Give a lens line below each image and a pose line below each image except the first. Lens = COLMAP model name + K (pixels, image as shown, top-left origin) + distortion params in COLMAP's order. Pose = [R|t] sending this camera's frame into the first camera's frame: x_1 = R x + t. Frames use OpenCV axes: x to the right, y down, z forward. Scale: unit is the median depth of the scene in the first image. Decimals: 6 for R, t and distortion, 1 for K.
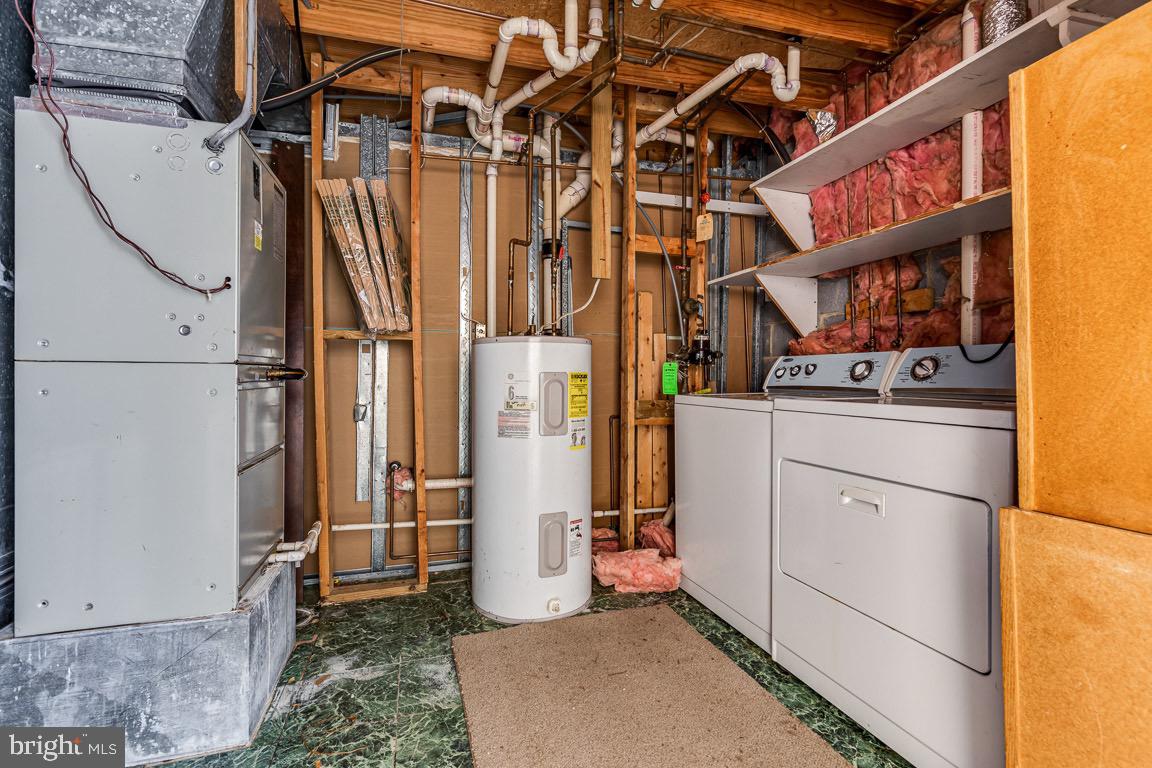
lens RADIAL K [[522.5, 0, 574.5], [0, 522.5, 376.9], [0, 0, 1]] dist [0.002006, 0.000080]
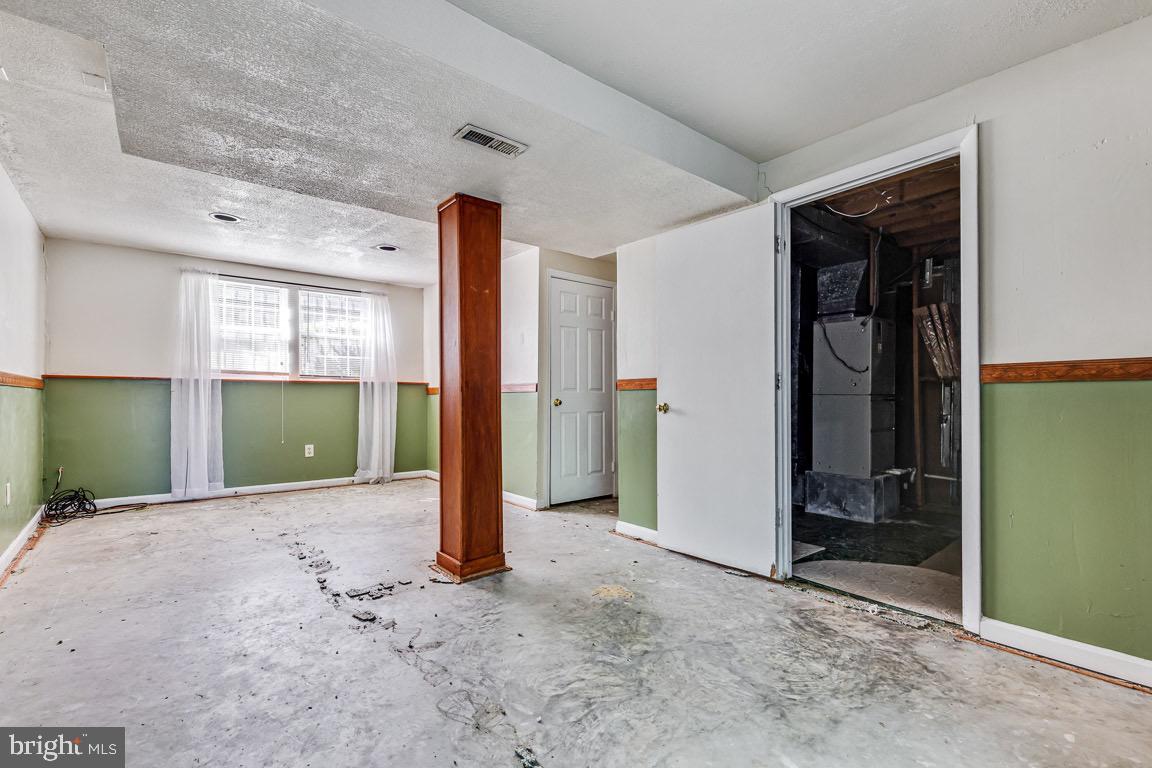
lens RADIAL K [[513.8, 0, 577.1], [0, 513.8, 402.2], [0, 0, 1]] dist [-0.000036, -0.000019]
pose [[0.377016, 0.003852, -0.926199, 1.458446], [-0.003172, 0.999991, 0.002868, 0.015249], [0.926201, 0.001856, 0.377025, -1.679780]]
